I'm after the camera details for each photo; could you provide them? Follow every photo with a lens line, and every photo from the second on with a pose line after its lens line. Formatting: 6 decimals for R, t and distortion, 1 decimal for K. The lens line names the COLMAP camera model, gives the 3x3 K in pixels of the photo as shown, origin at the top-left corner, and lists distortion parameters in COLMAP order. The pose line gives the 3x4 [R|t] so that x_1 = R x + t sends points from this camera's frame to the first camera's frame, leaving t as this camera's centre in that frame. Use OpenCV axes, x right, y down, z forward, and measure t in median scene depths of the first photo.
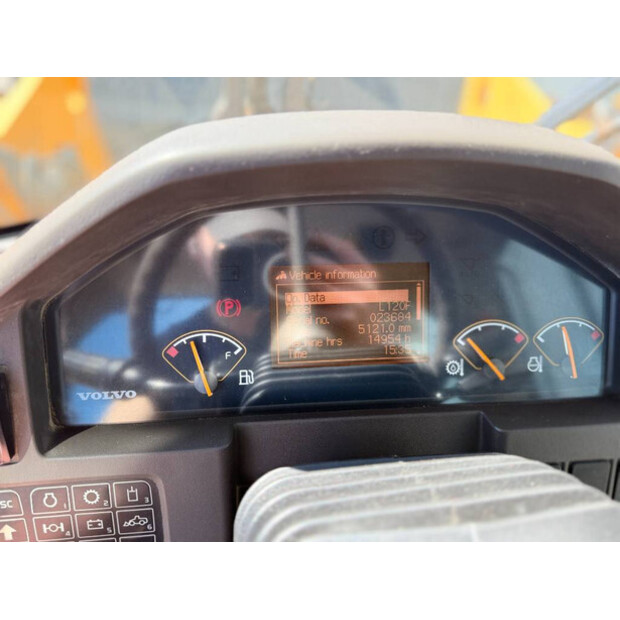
lens RADIAL K [[521.6, 0, 310.0], [0, 521.6, 310.0], [0, 0, 1]] dist [0.078971, -0.153781]
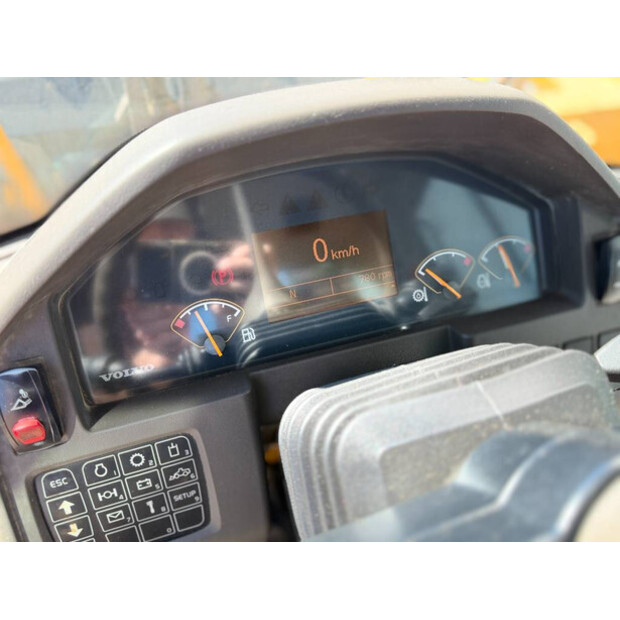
lens RADIAL K [[521.6, 0, 310.0], [0, 521.6, 310.0], [0, 0, 1]] dist [0.078971, -0.153781]
pose [[0.975701, -0.180313, 0.124477, -0.135304], [0.176044, 0.983373, 0.044576, 0.054412], [-0.130445, -0.021579, 0.991221, -0.150839]]
